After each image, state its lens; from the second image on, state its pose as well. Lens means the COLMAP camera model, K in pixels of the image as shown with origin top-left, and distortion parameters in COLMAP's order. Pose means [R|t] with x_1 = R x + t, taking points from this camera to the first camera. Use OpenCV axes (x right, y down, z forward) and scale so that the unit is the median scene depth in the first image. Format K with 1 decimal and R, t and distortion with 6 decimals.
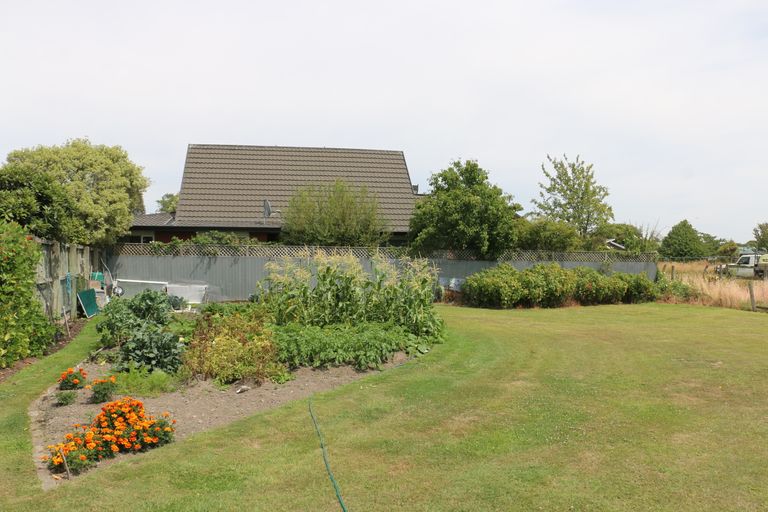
lens RADIAL K [[626.6, 0, 384.0], [0, 626.6, 256.0], [0, 0, 1]] dist [-0.129434, 0.007412]
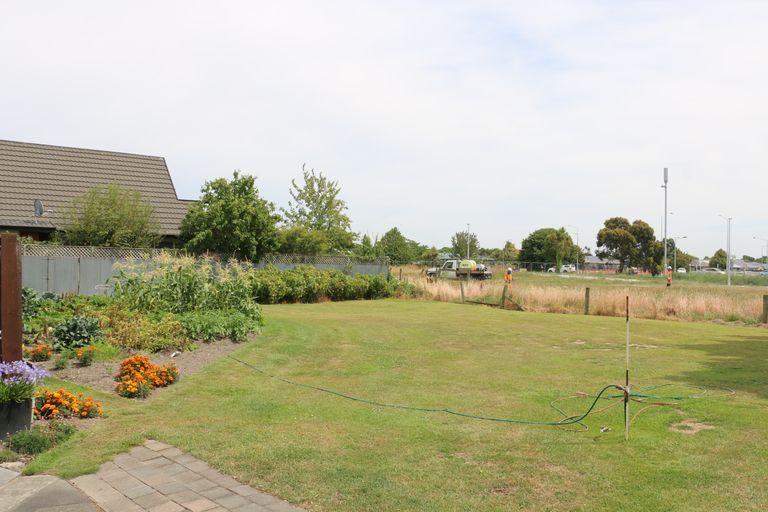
lens RADIAL K [[626.6, 0, 384.0], [0, 626.6, 256.0], [0, 0, 1]] dist [-0.129434, 0.007412]
pose [[0.899782, 0.016486, 0.436029, -0.108143], [-0.015323, 0.999863, -0.006184, -0.000848], [-0.436071, -0.001117, 0.899911, -0.118532]]
